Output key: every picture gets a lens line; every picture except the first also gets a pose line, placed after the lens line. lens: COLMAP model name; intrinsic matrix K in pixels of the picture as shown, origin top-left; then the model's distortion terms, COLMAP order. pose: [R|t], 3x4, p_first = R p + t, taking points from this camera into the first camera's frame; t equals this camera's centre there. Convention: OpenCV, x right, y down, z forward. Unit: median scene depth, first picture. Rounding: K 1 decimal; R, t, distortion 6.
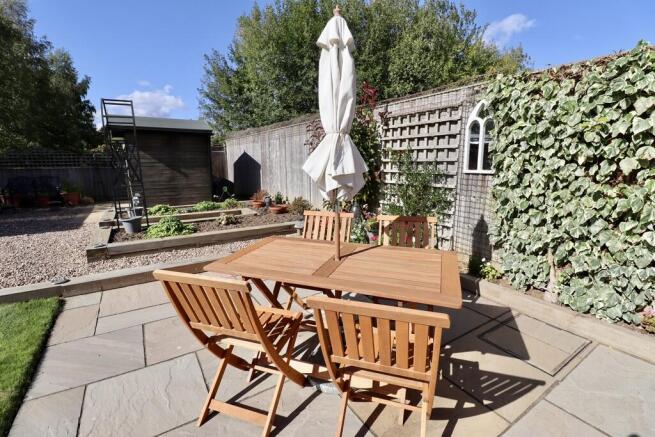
lens RADIAL K [[307.0, 0, 328.6], [0, 307.0, 218.9], [0, 0, 1]] dist [-0.025406, -0.000750]
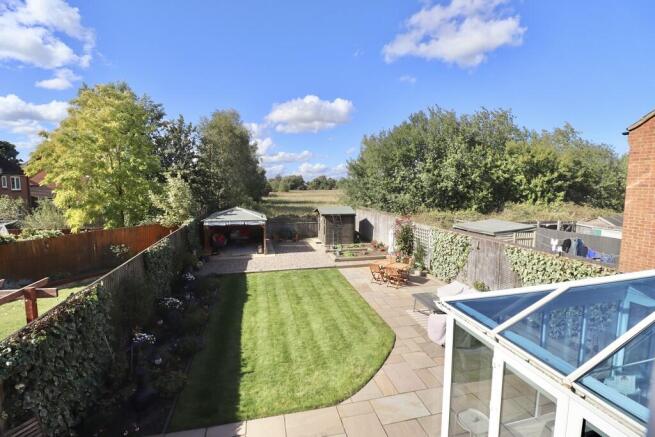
lens RADIAL K [[307.0, 0, 325.8], [0, 307.0, 219.1], [0, 0, 1]] dist [-0.025406, -0.000750]
pose [[0.951372, 0.035991, -0.305935, 0.140837], [-0.050985, 0.997851, -0.041158, -0.113705], [0.303797, 0.054755, 0.951162, -1.279578]]
